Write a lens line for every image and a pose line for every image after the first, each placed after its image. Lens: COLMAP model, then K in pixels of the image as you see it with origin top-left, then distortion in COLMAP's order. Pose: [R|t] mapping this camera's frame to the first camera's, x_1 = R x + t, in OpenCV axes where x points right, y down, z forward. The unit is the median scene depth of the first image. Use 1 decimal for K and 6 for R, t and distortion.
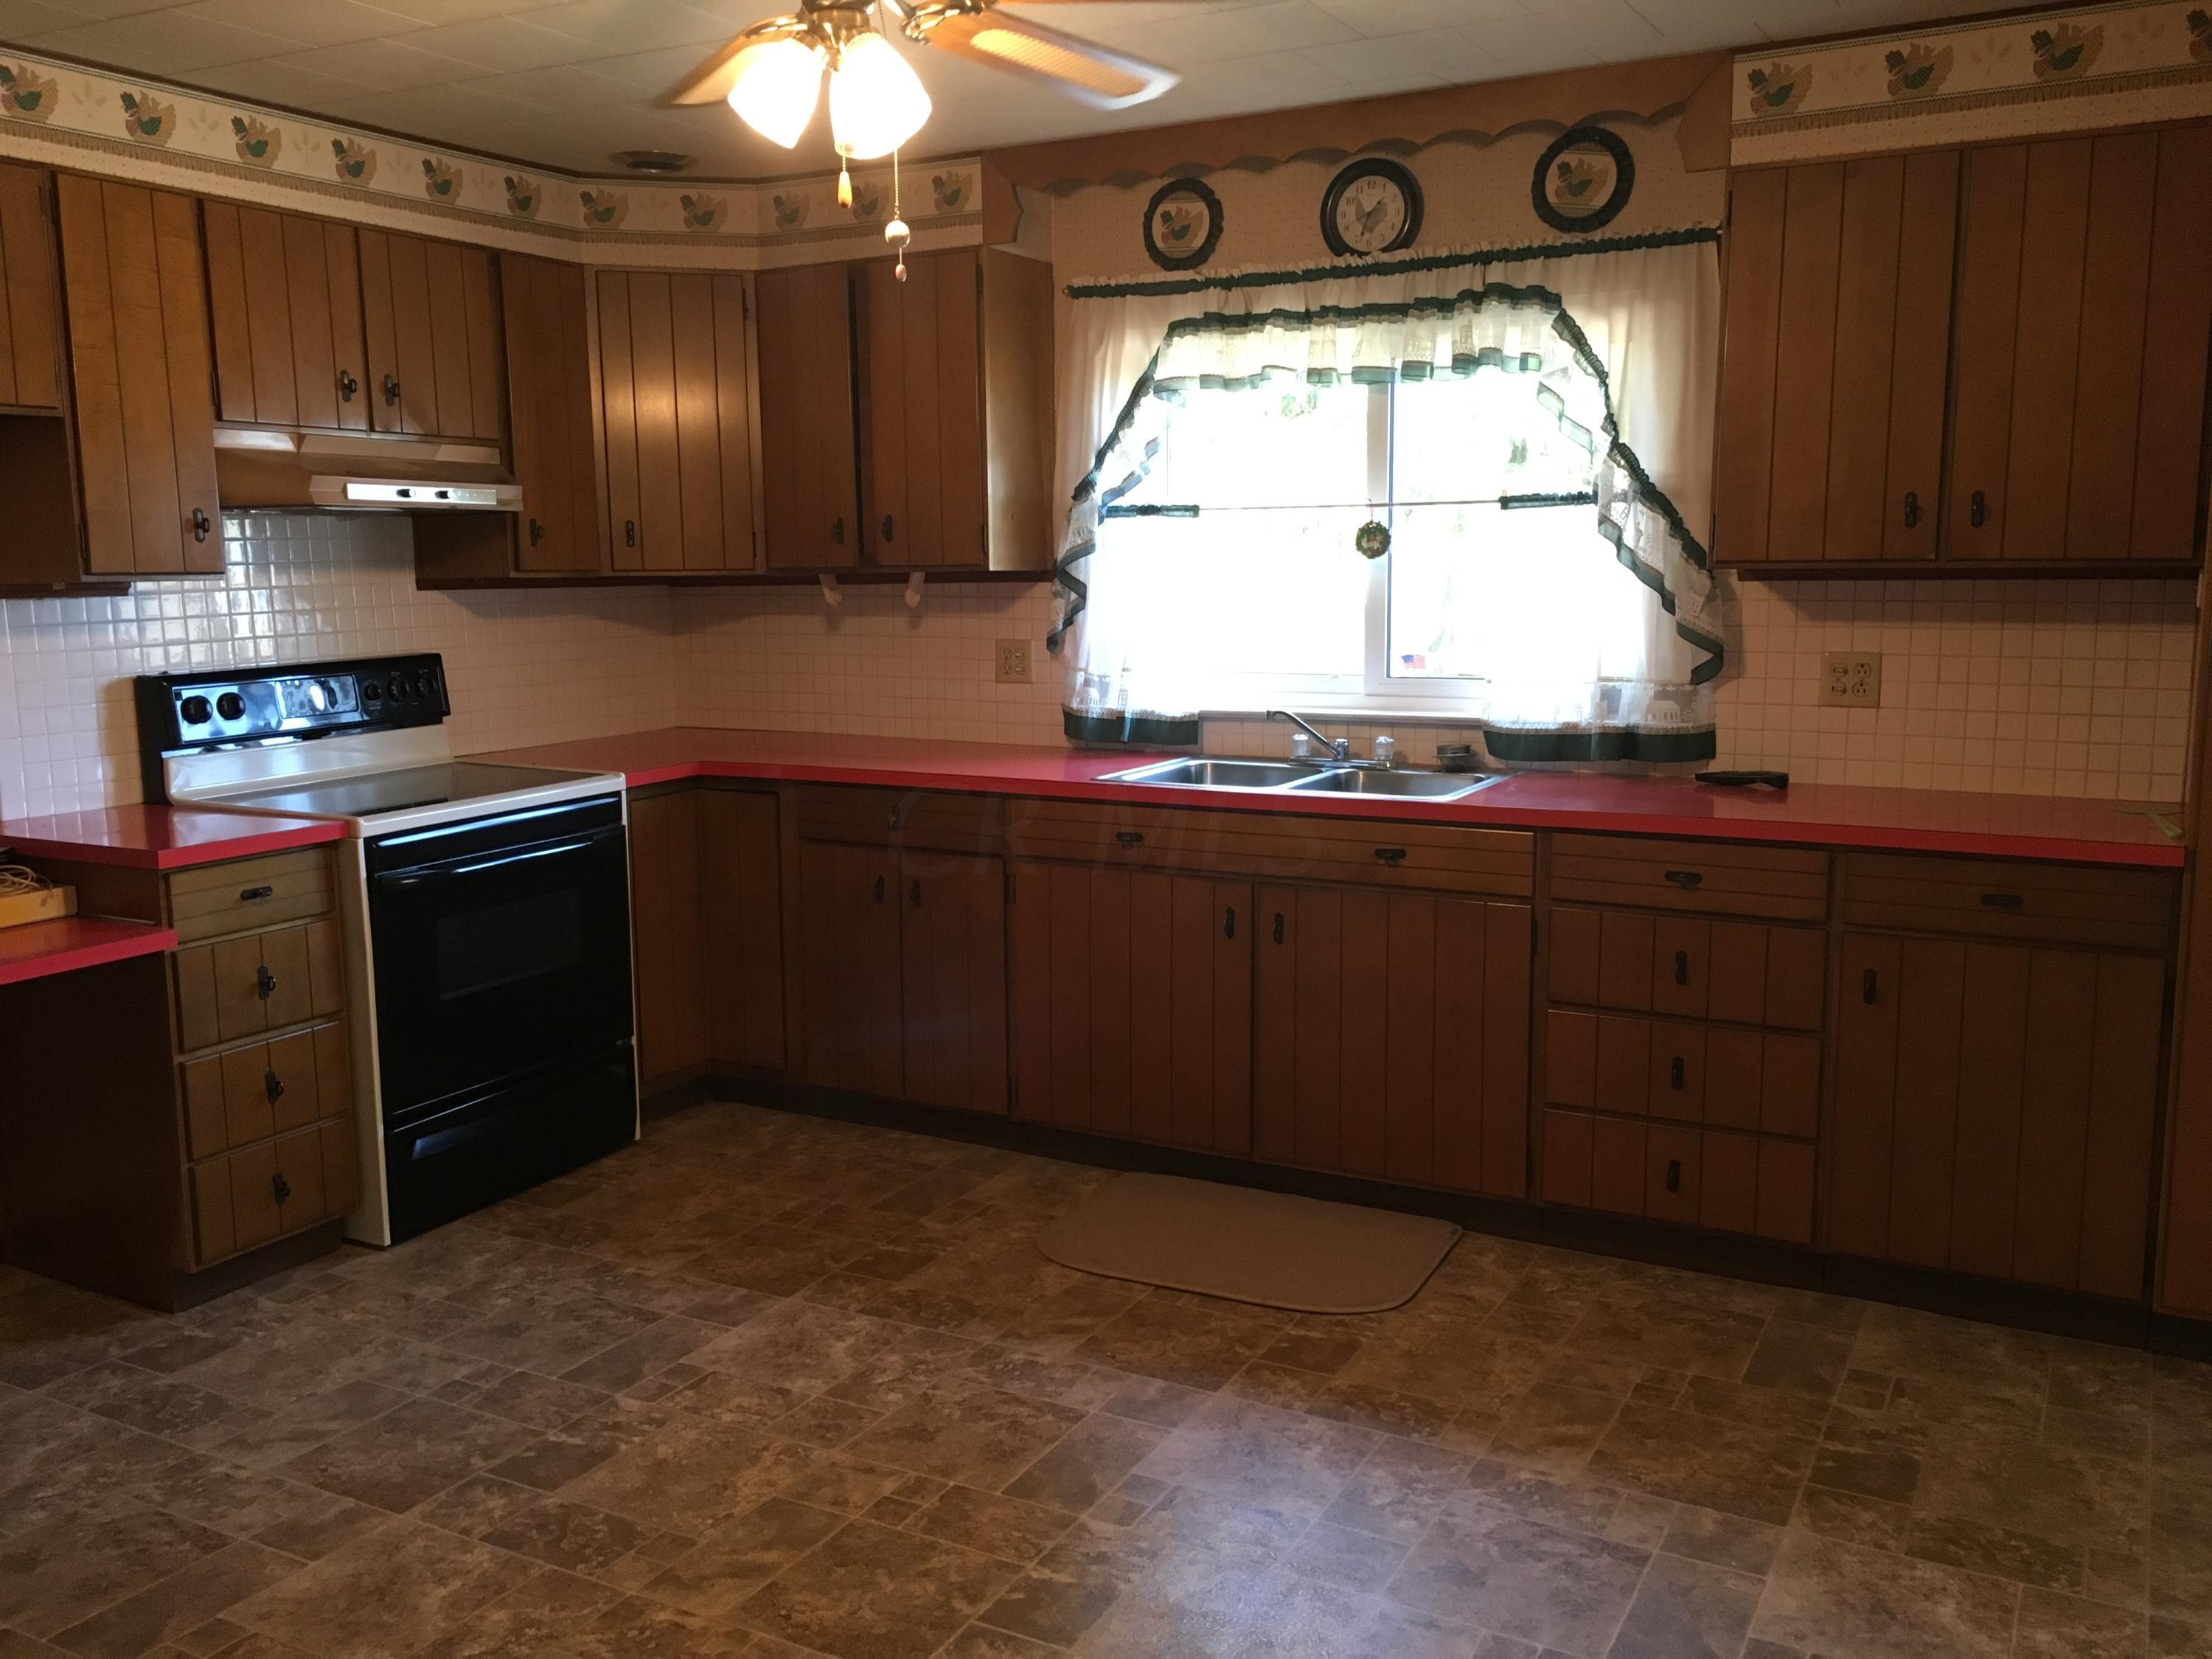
lens RADIAL K [[1890.8, 0, 1104.4], [0, 1890.8, 828.3], [0, 0, 1]] dist [0.063135, -0.065784]
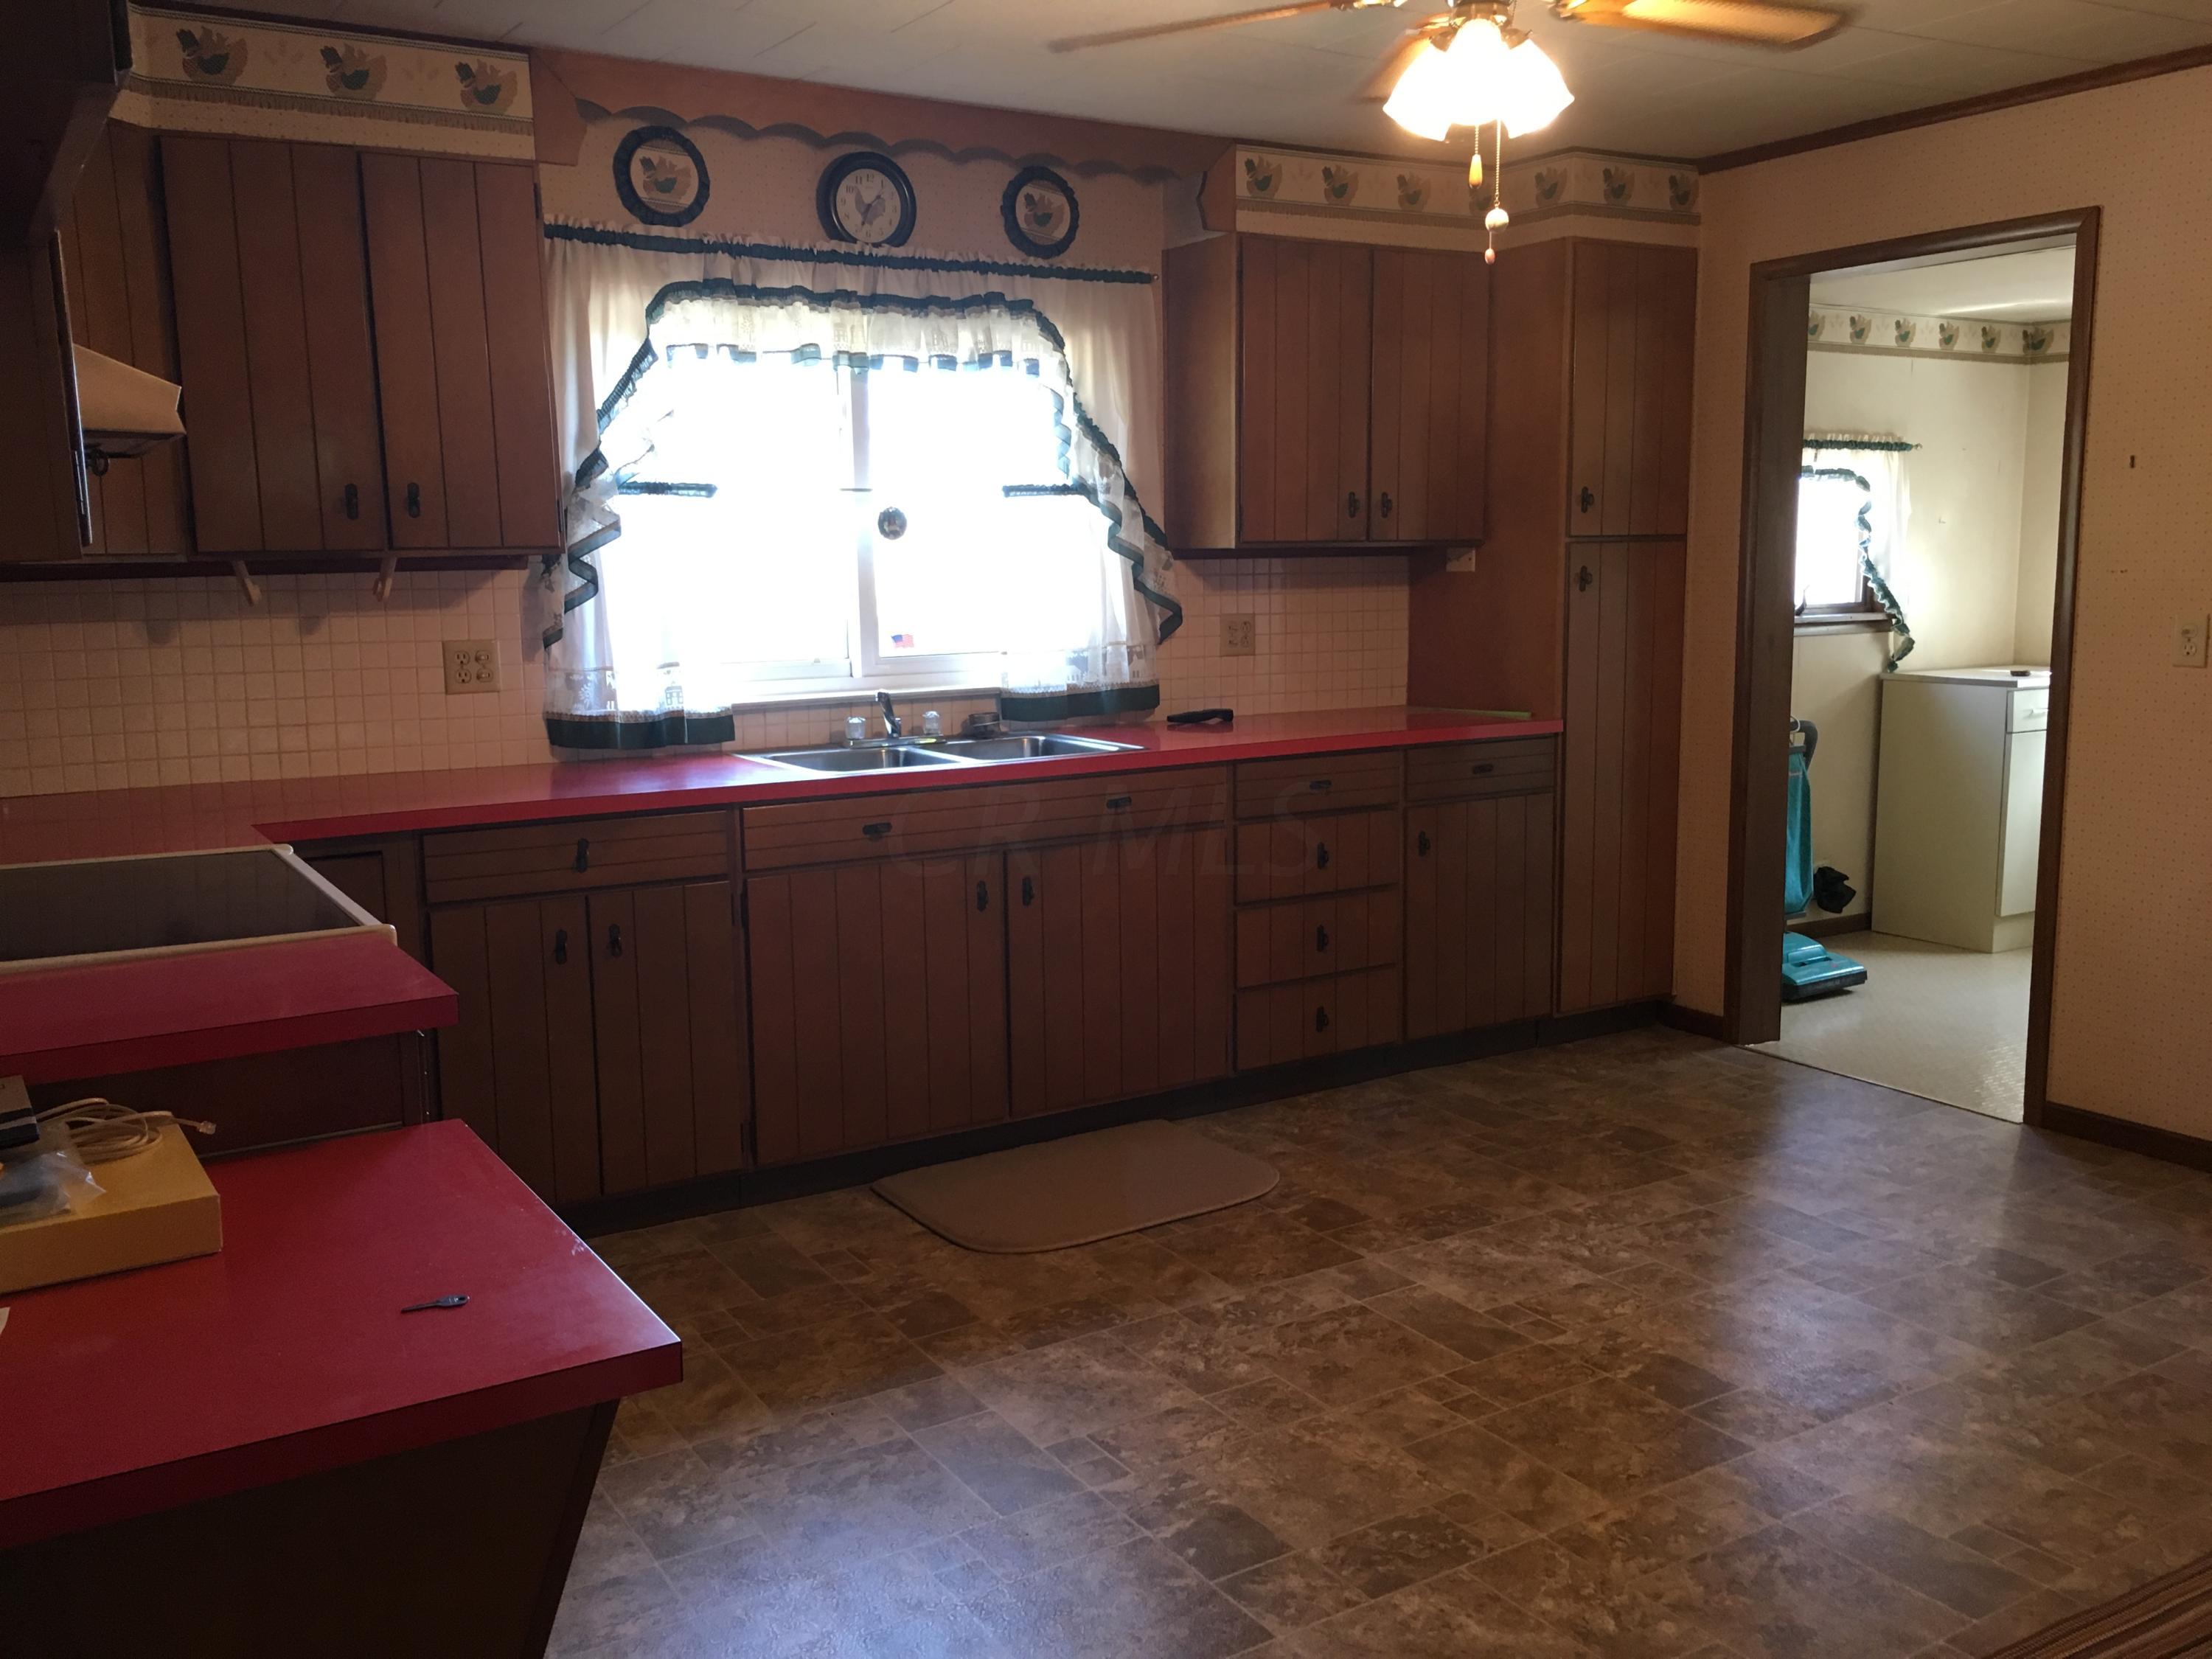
lens RADIAL K [[1890.8, 0, 1102.3], [0, 1890.8, 831.5], [0, 0, 1]] dist [0.063135, -0.065784]
pose [[0.482224, -0.128556, 0.866564, -0.782117], [0.132485, 0.988499, 0.072921, -0.050425], [-0.865972, 0.079642, 0.493710, 0.438263]]
